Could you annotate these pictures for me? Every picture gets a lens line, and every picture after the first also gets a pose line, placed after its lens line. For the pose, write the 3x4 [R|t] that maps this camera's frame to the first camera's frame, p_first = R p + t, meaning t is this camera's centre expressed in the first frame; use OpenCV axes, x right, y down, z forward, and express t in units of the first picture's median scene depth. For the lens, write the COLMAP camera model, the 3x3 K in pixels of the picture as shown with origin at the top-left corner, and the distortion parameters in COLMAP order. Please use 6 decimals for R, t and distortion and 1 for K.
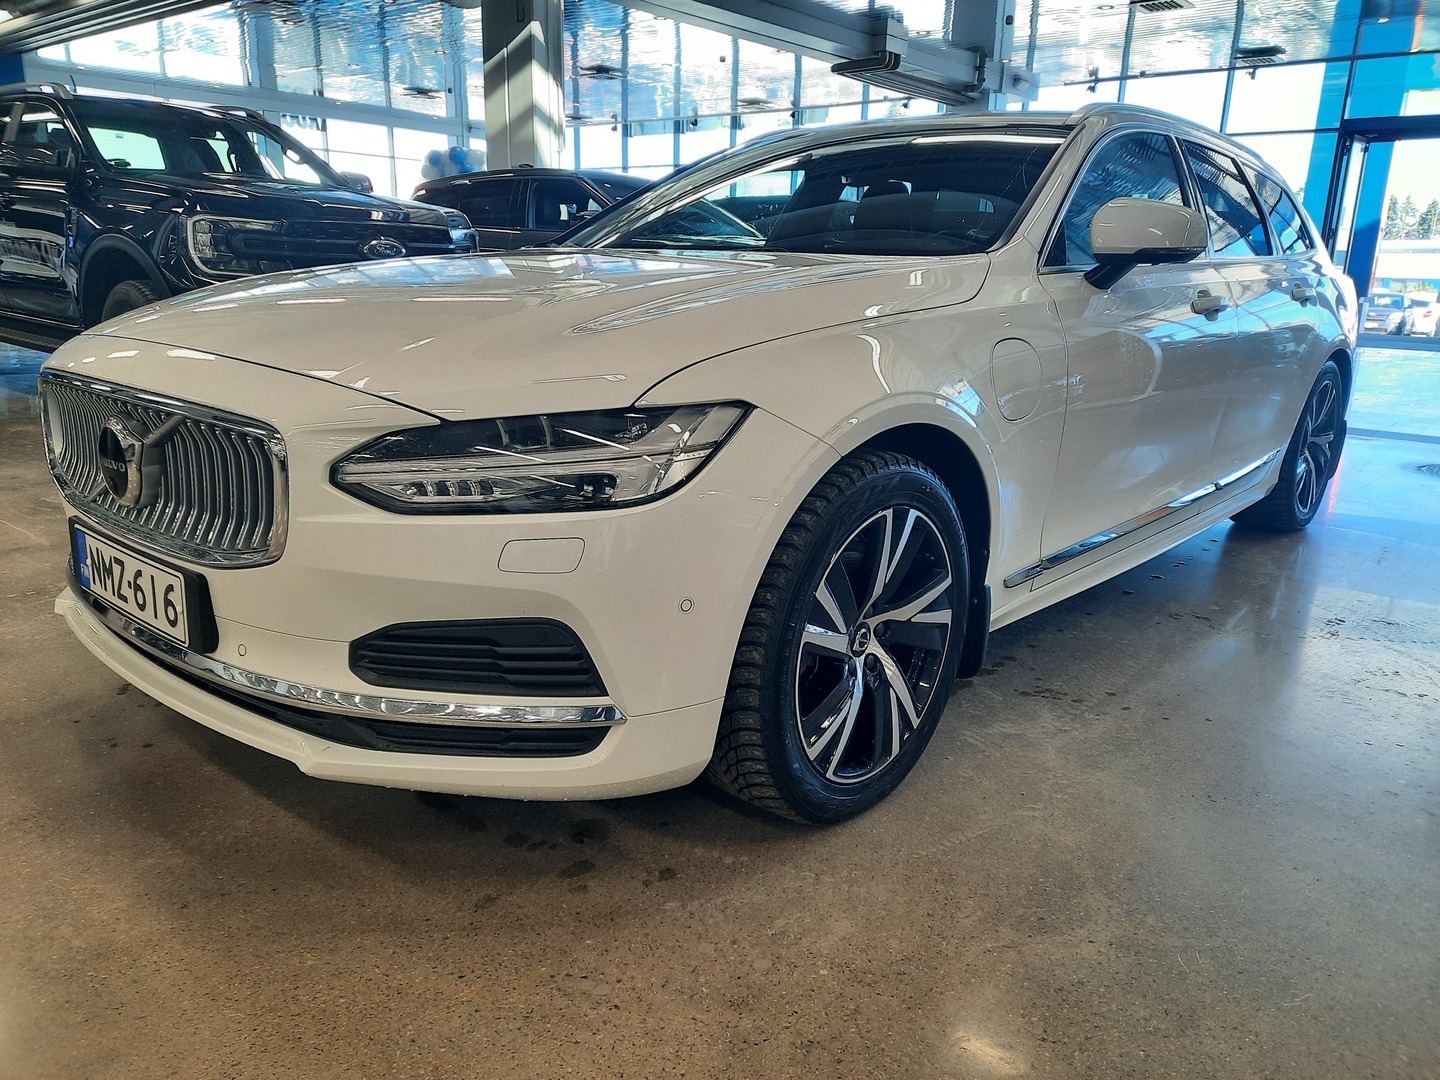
lens RADIAL K [[1066.5, 0, 719.6], [0, 1066.5, 547.2], [0, 0, 1]] dist [0.047392, -0.000641]
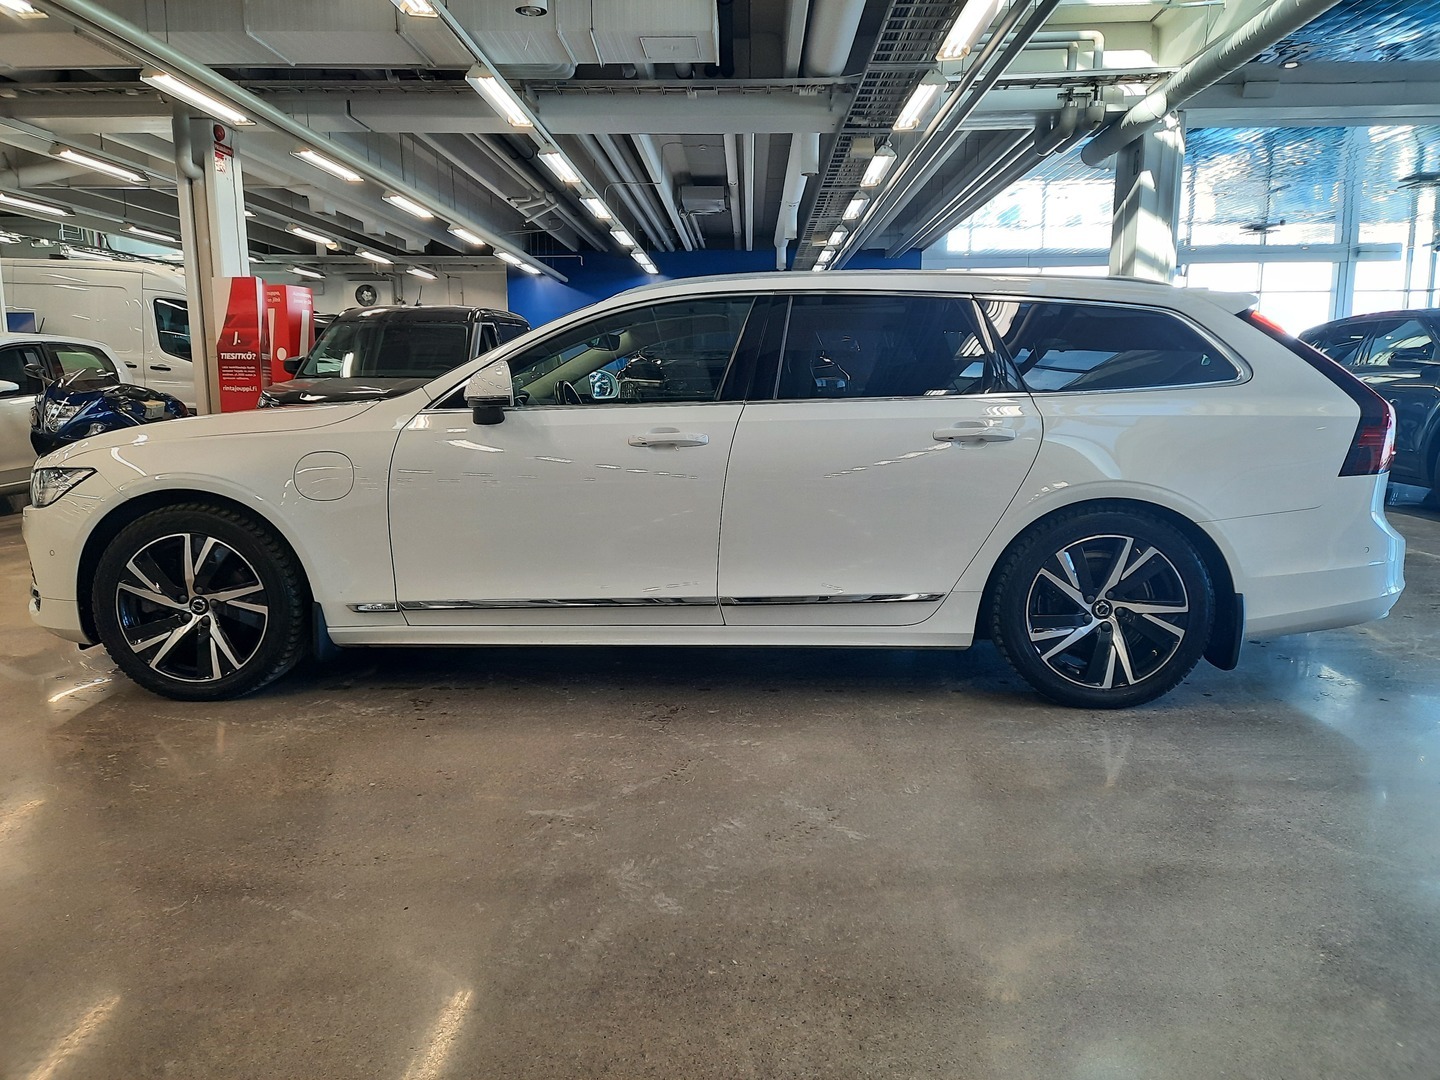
lens RADIAL K [[1066.5, 0, 725.3], [0, 1066.5, 542.7], [0, 0, 1]] dist [0.047392, -0.000641]
pose [[0.636536, 0.097949, -0.765002, 1.998623], [-0.190696, 0.981092, -0.033056, -0.123871], [0.747300, 0.166924, 0.643179, 0.438224]]
